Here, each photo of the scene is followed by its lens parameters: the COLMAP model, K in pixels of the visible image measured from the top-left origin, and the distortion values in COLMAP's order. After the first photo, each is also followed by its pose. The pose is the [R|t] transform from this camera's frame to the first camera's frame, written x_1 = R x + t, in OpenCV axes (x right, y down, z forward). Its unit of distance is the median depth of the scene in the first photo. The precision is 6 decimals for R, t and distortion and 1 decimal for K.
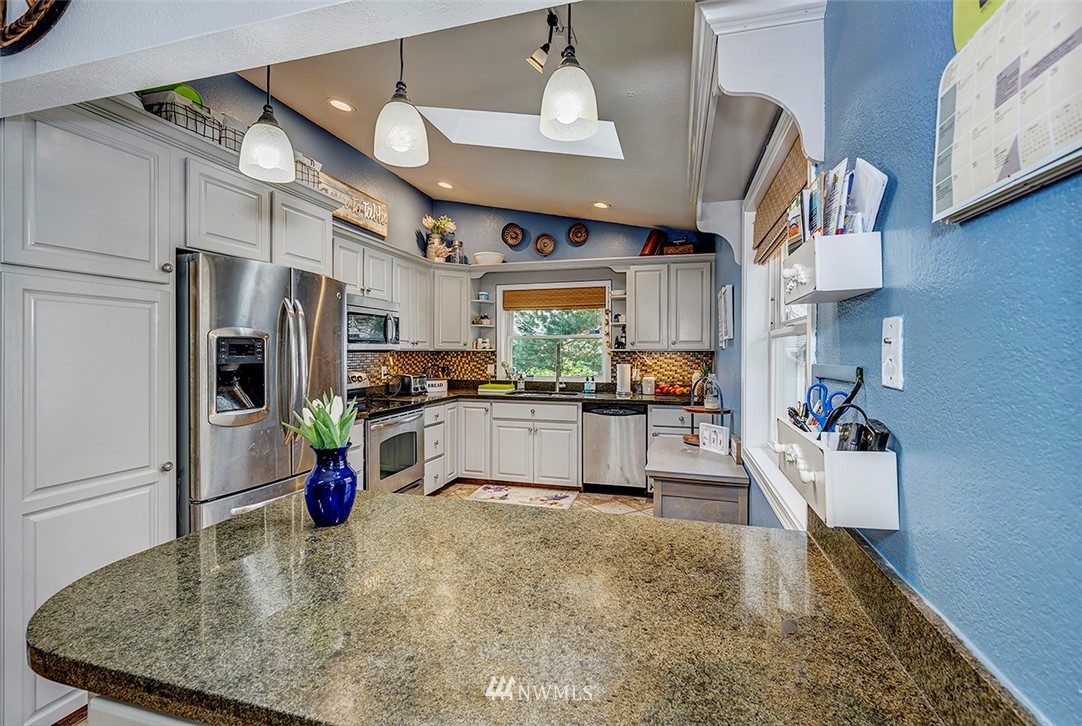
lens RADIAL K [[468.2, 0, 541.8], [0, 468.2, 354.3], [0, 0, 1]] dist [0.001804, 0.000019]
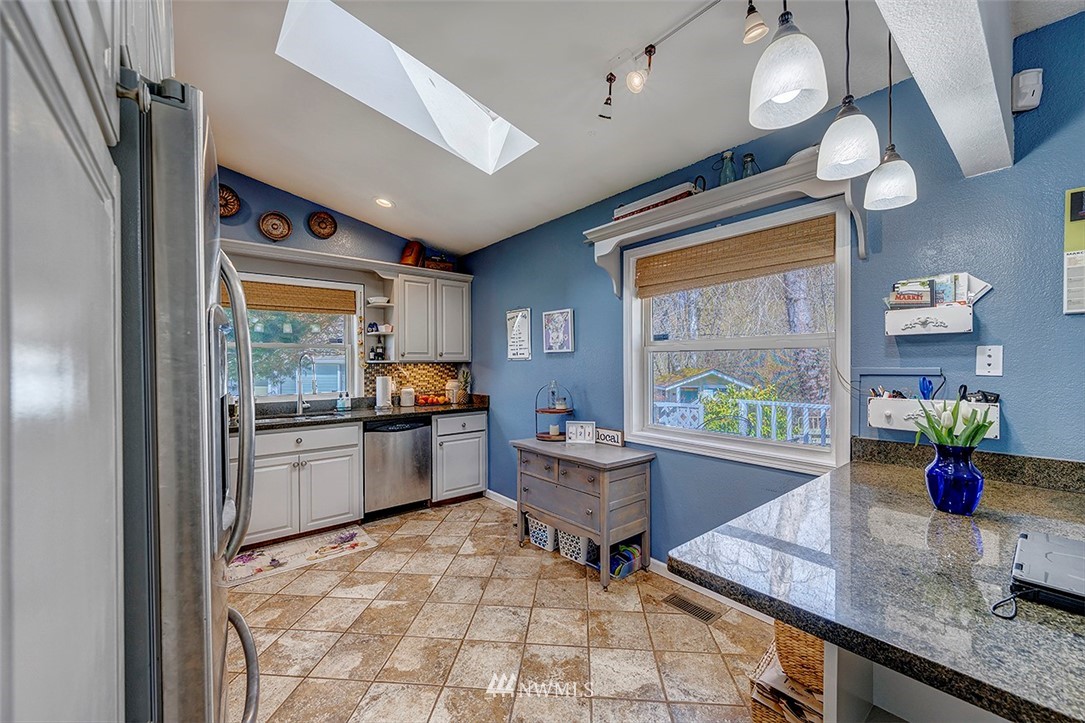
lens RADIAL K [[427.4, 0, 544.0], [0, 427.4, 366.6], [0, 0, 1]] dist [-0.001992, -0.000151]
pose [[0.565917, -0.010839, 0.824391, -0.366464], [0.010474, 0.999927, 0.005956, -0.000622], [-0.824396, 0.005264, 0.565989, 0.262160]]
